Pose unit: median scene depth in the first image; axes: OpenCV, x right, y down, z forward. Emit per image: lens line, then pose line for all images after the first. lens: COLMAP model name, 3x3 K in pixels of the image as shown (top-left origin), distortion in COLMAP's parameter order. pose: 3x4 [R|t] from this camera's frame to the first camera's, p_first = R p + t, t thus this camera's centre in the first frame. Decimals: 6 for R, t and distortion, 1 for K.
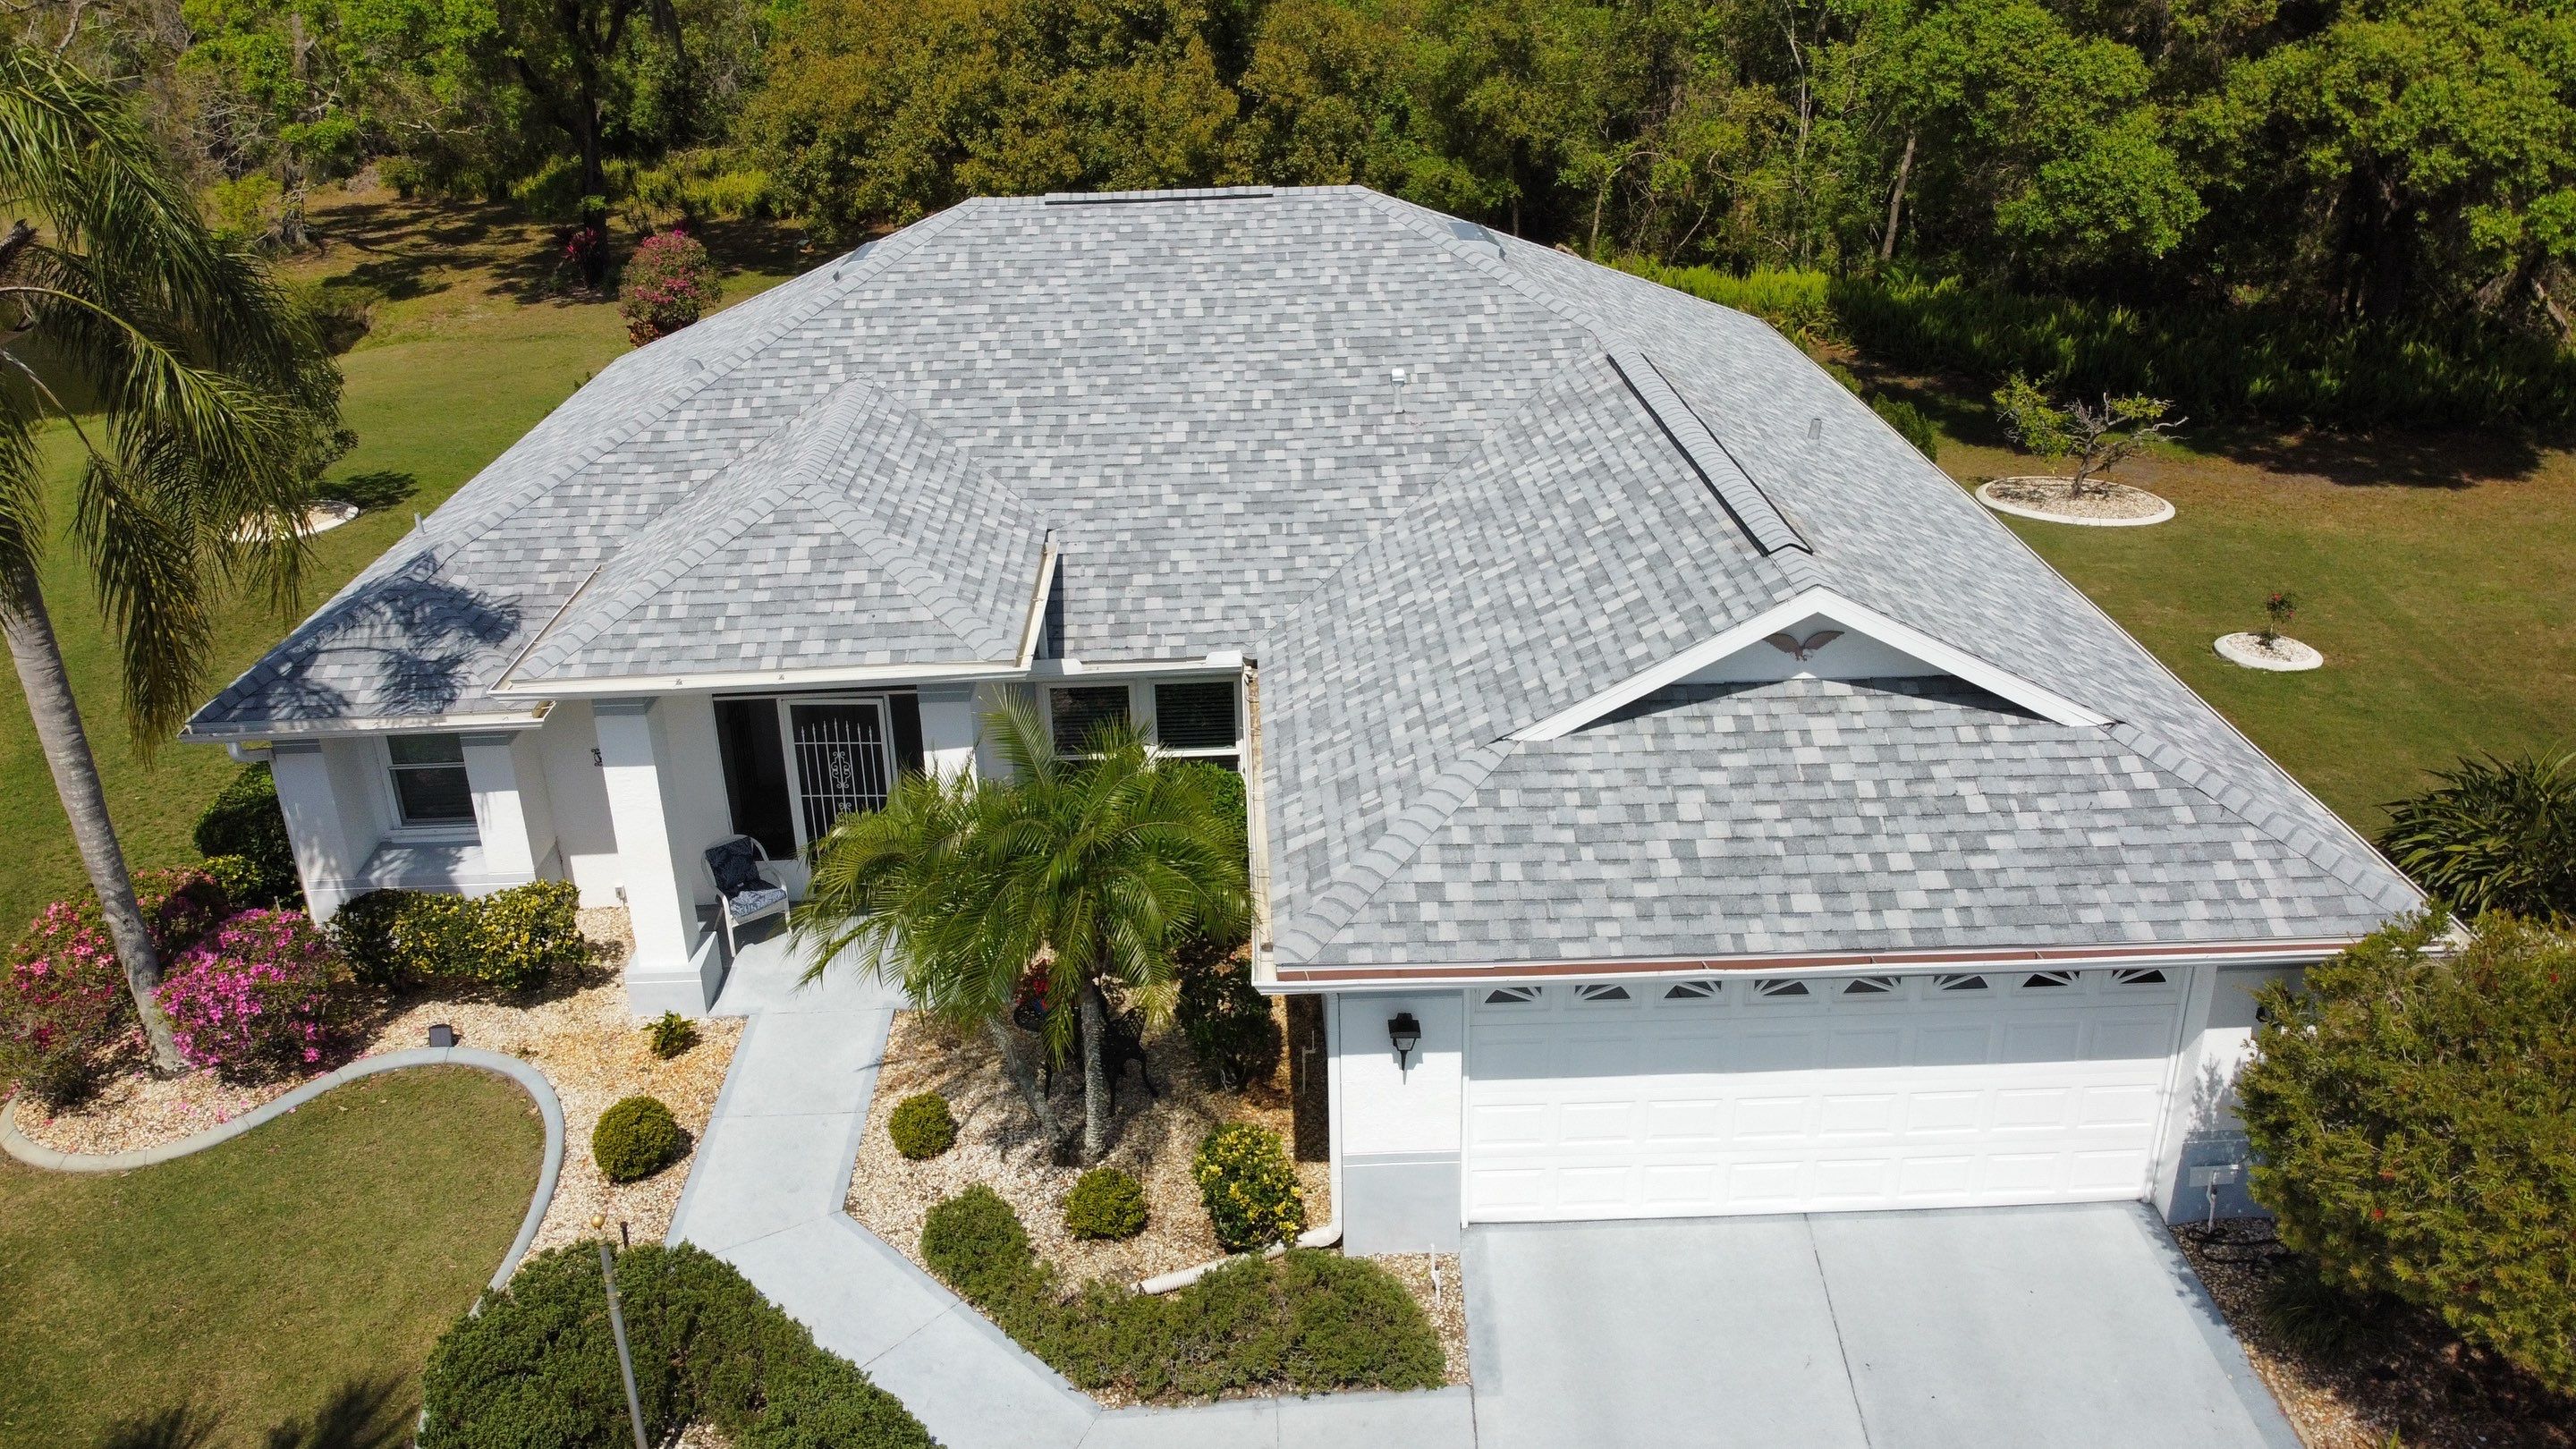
lens RADIAL K [[1947.5, 0, 1245.9], [0, 1947.5, 693.8], [0, 0, 1]] dist [0.004169, -0.013638]
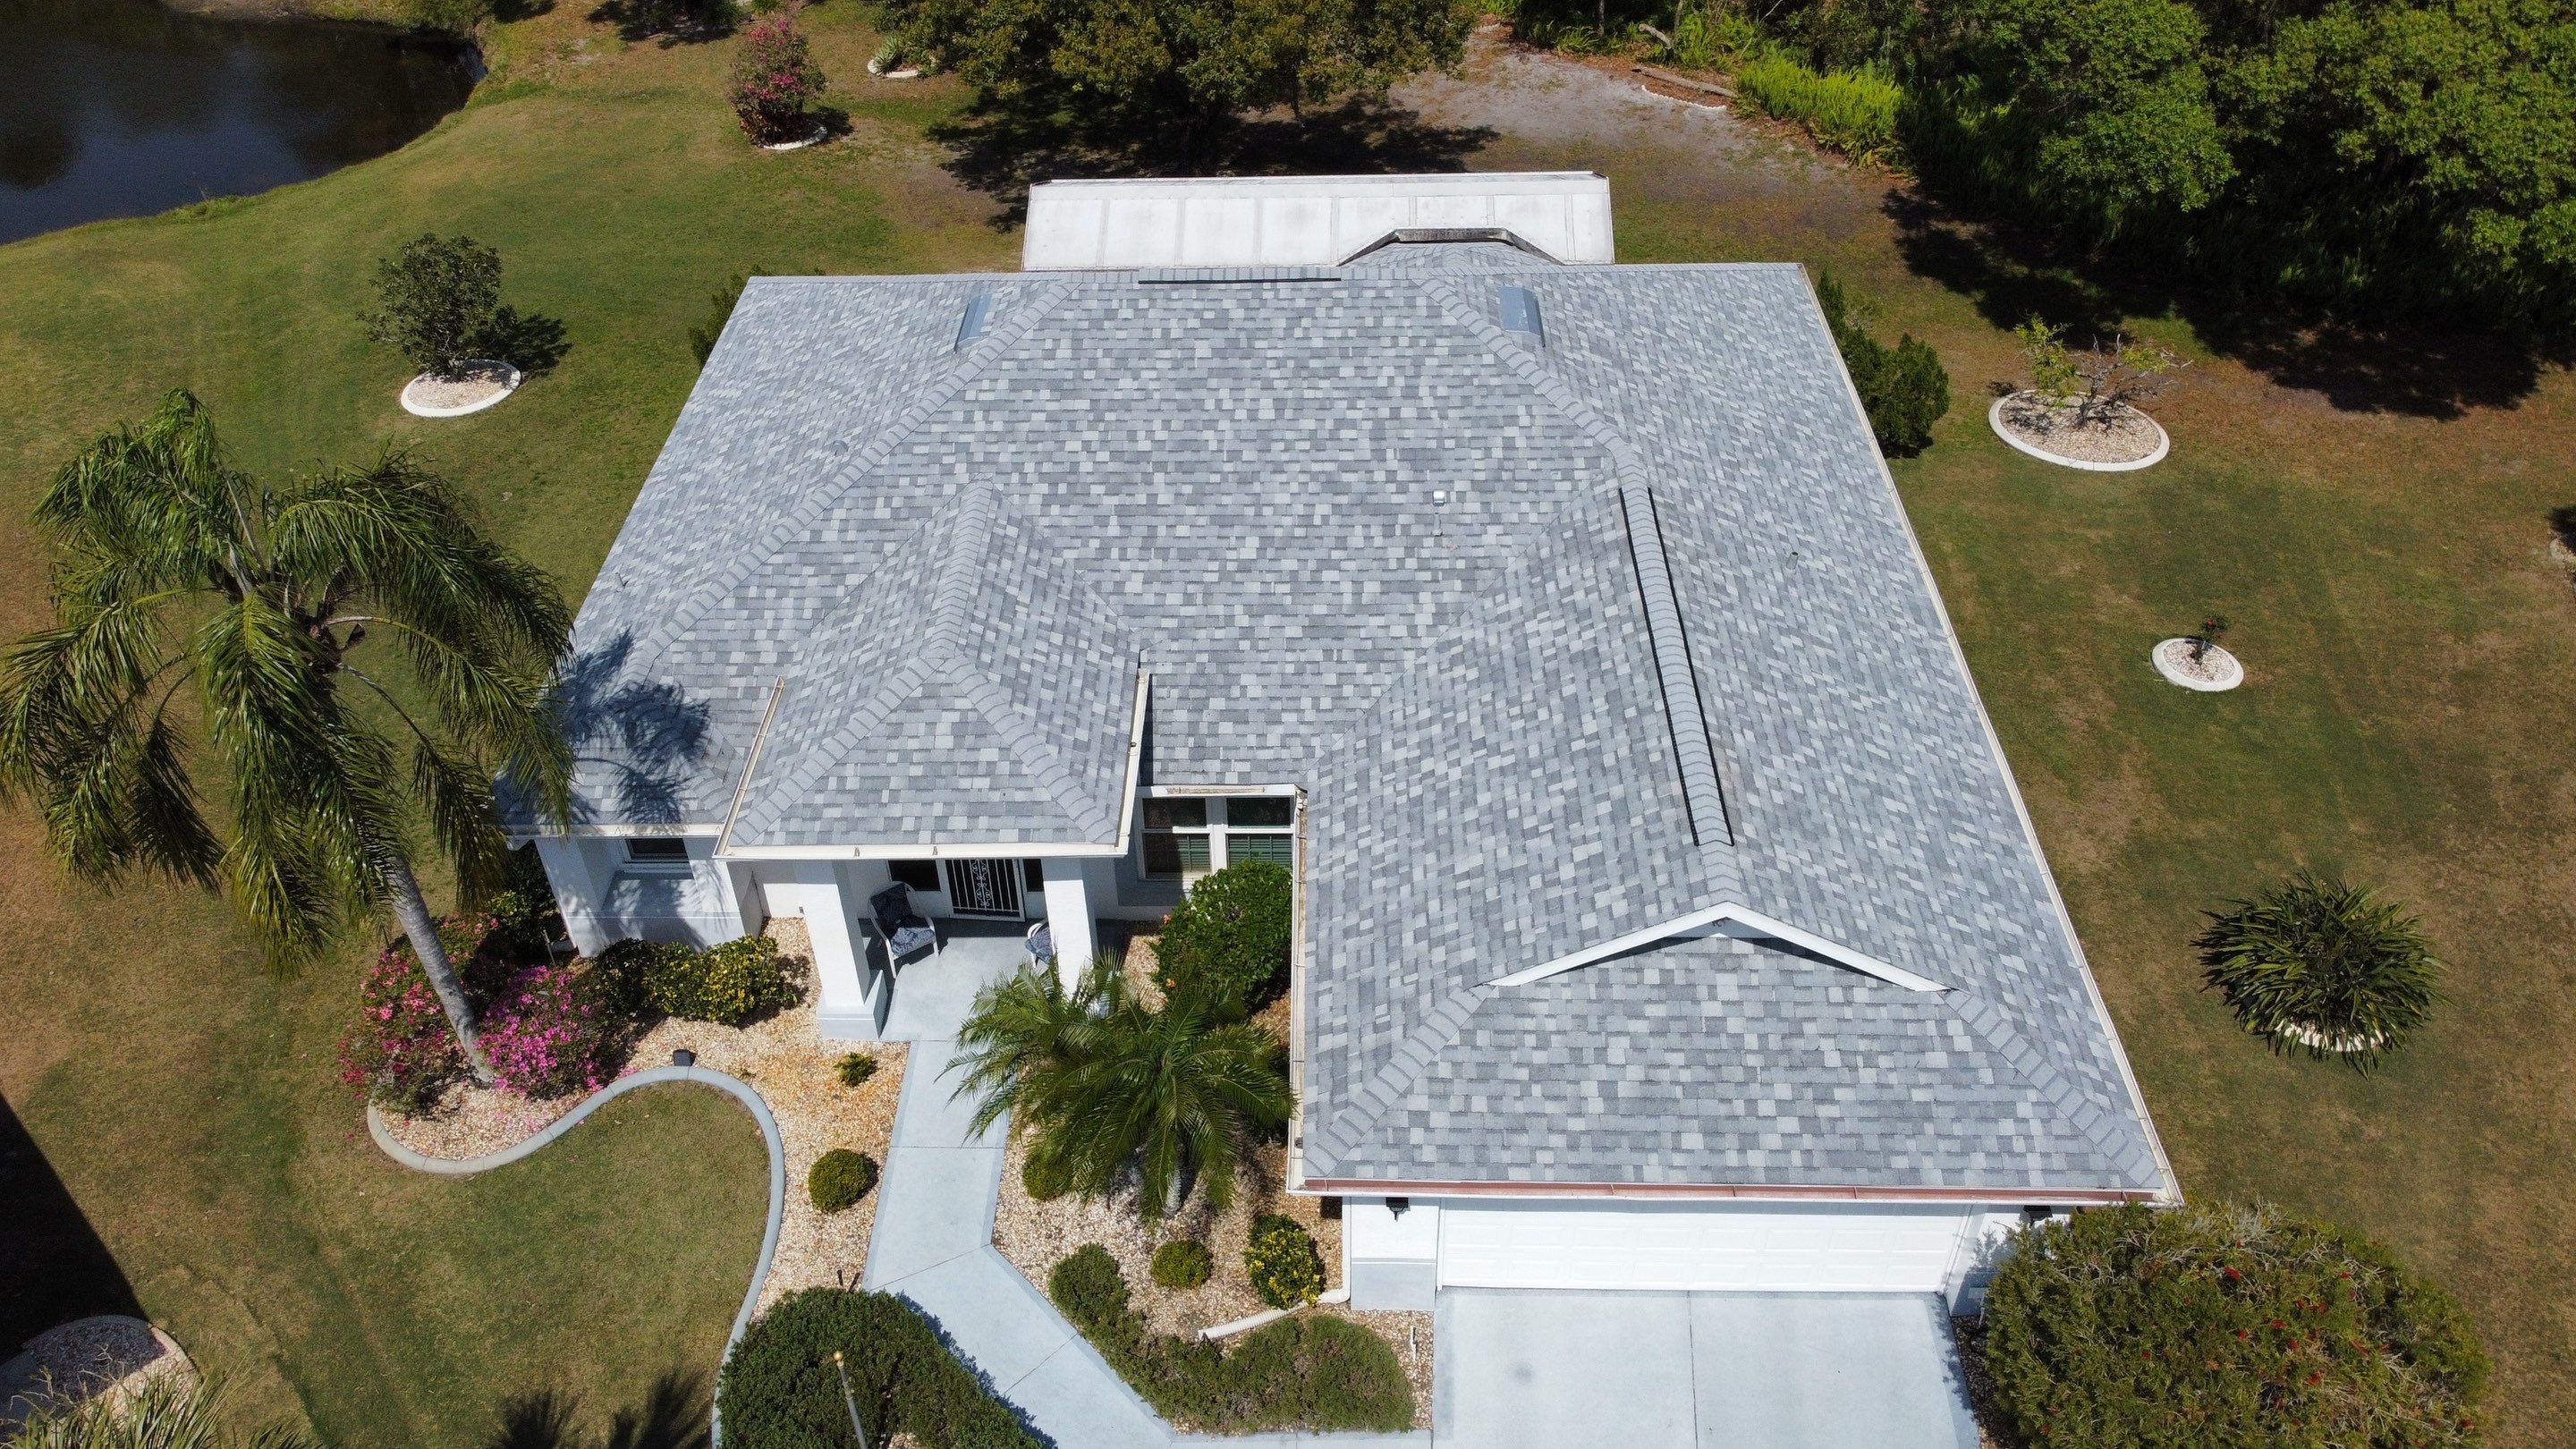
lens RADIAL K [[1947.5, 0, 1241.3], [0, 1947.5, 691.9], [0, 0, 1]] dist [0.004169, -0.013638]
pose [[0.998724, 0.031467, -0.039511, 0.011294], [-0.019883, 0.963999, 0.265162, -0.430569], [0.046433, -0.264038, 0.963394, -0.196710]]
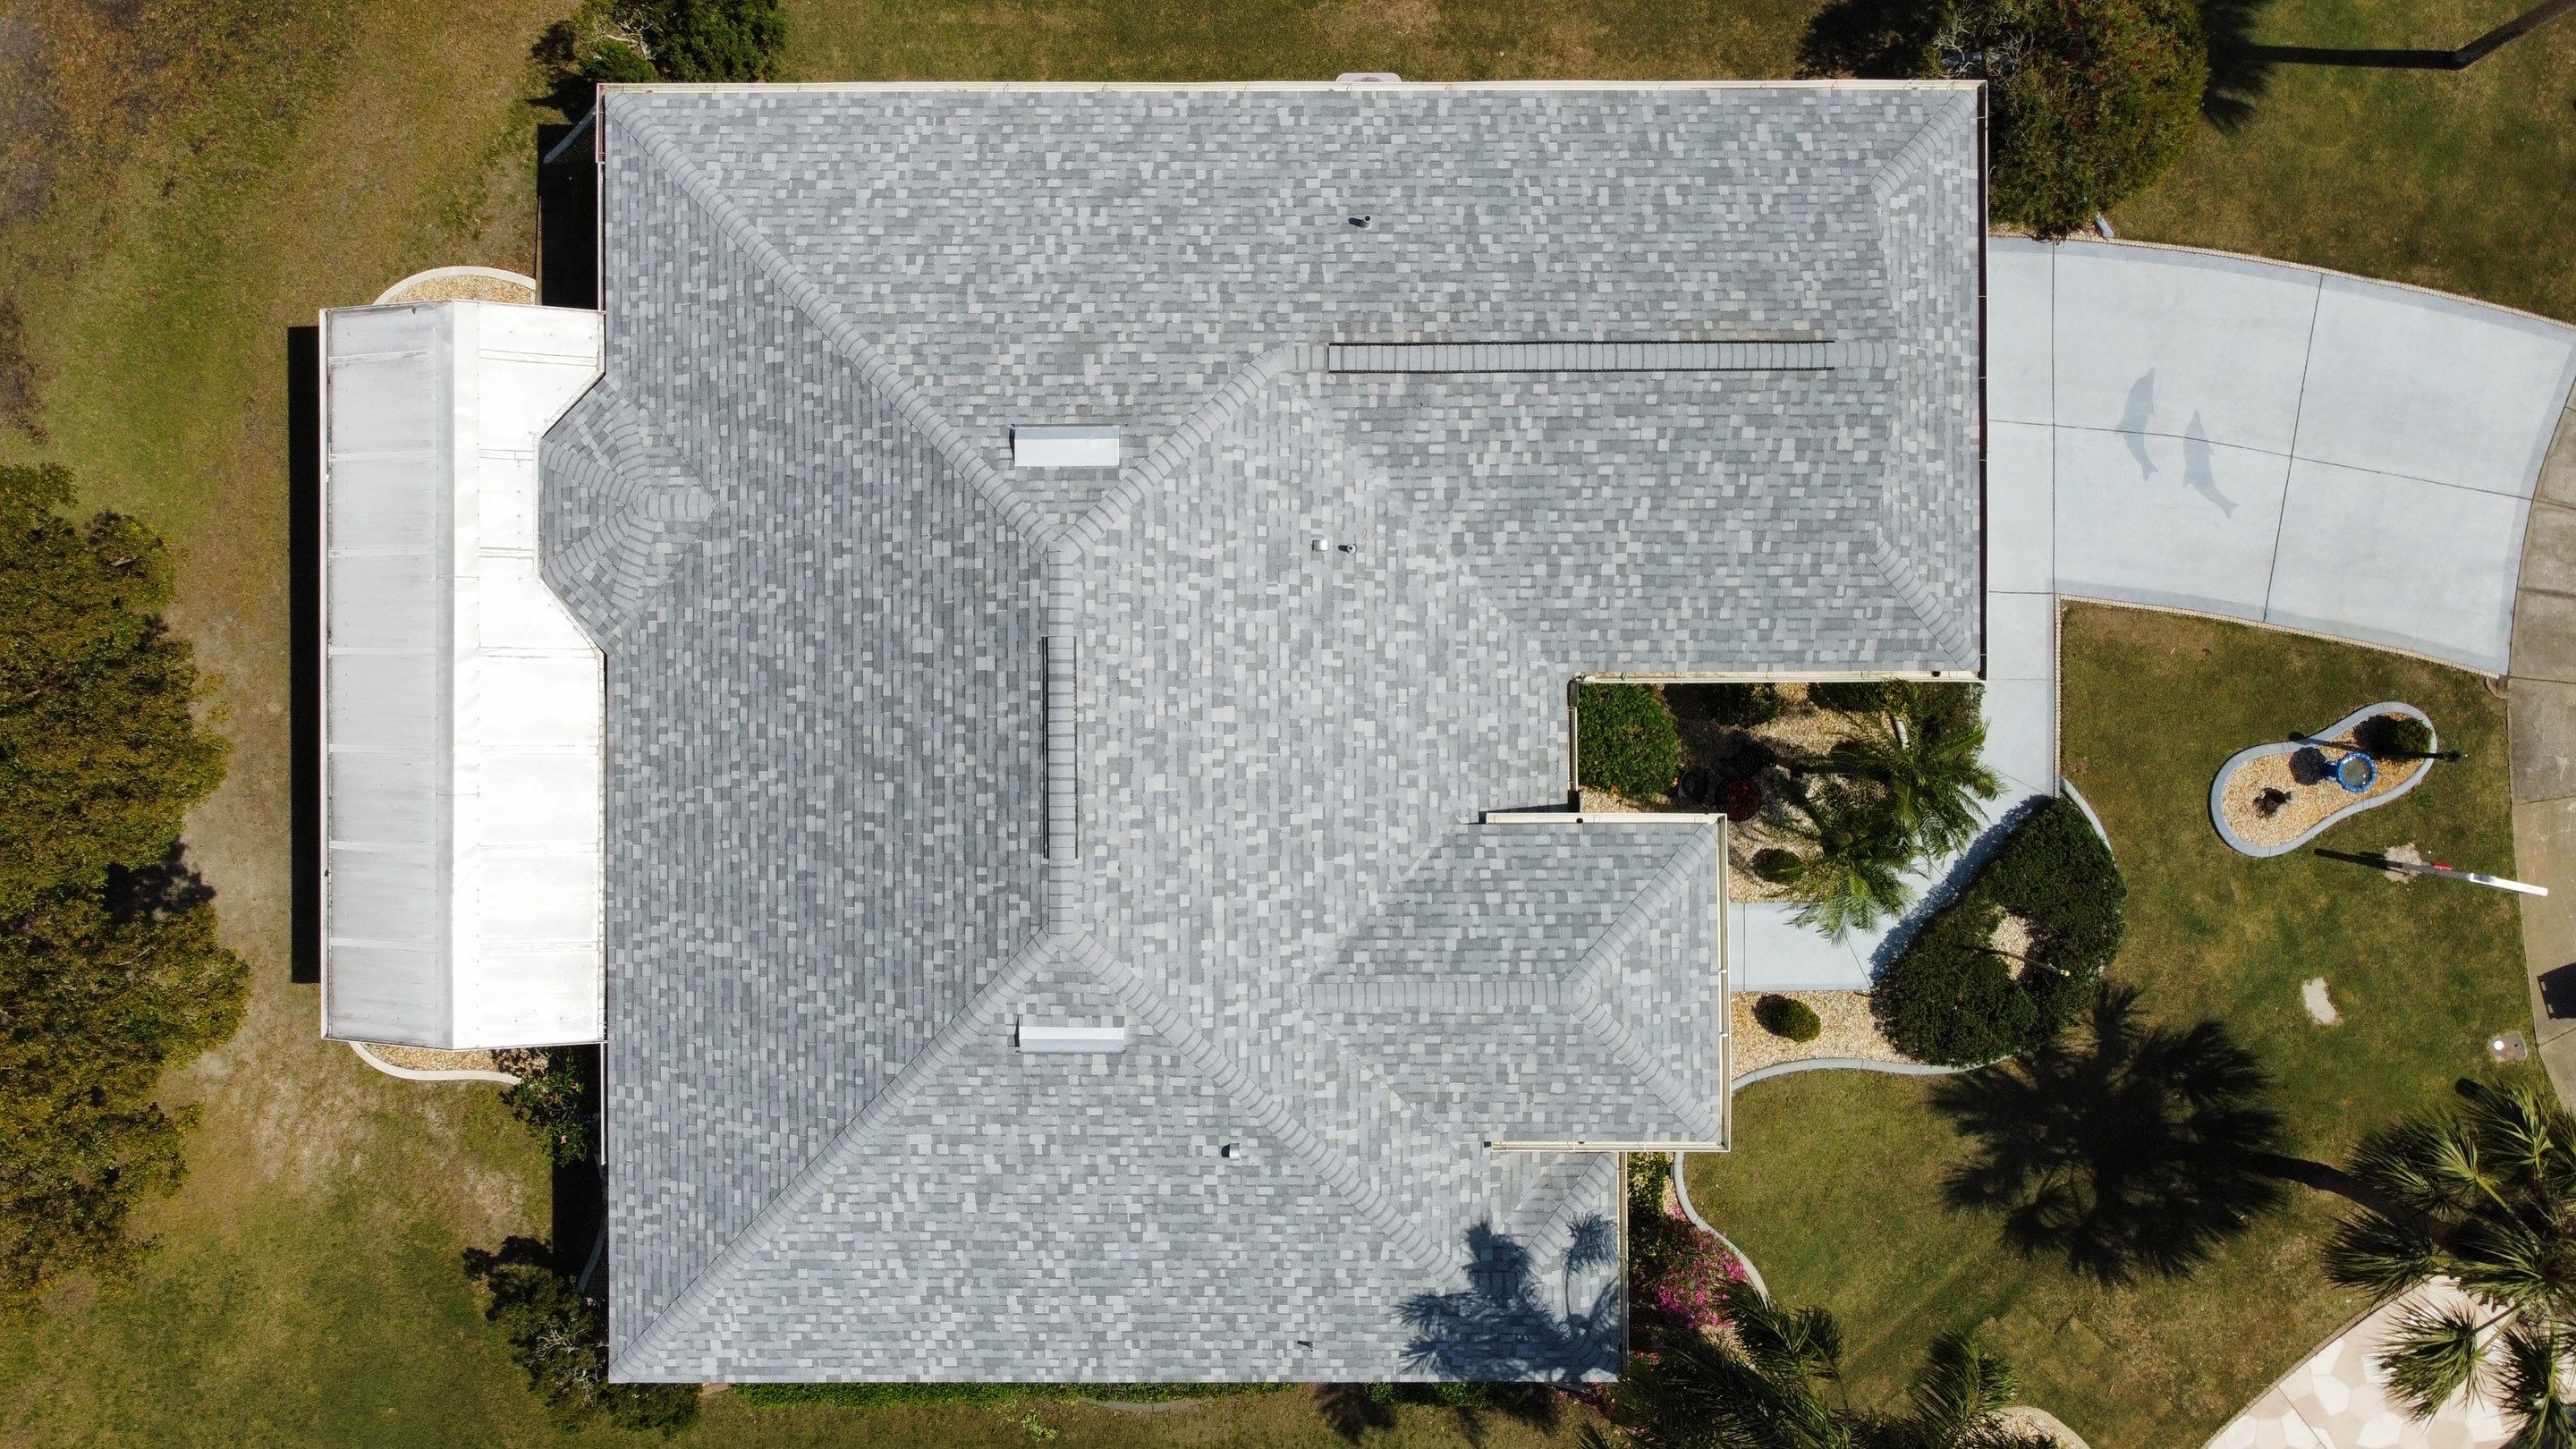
lens RADIAL K [[1947.5, 0, 1250.3], [0, 1947.5, 705.1], [0, 0, 1]] dist [0.004169, -0.013638]
pose [[0.010771, -0.999478, 0.030456, -0.069675], [0.400015, 0.032221, 0.915942, -1.543576], [-0.916445, 0.002317, 0.400153, 0.671339]]
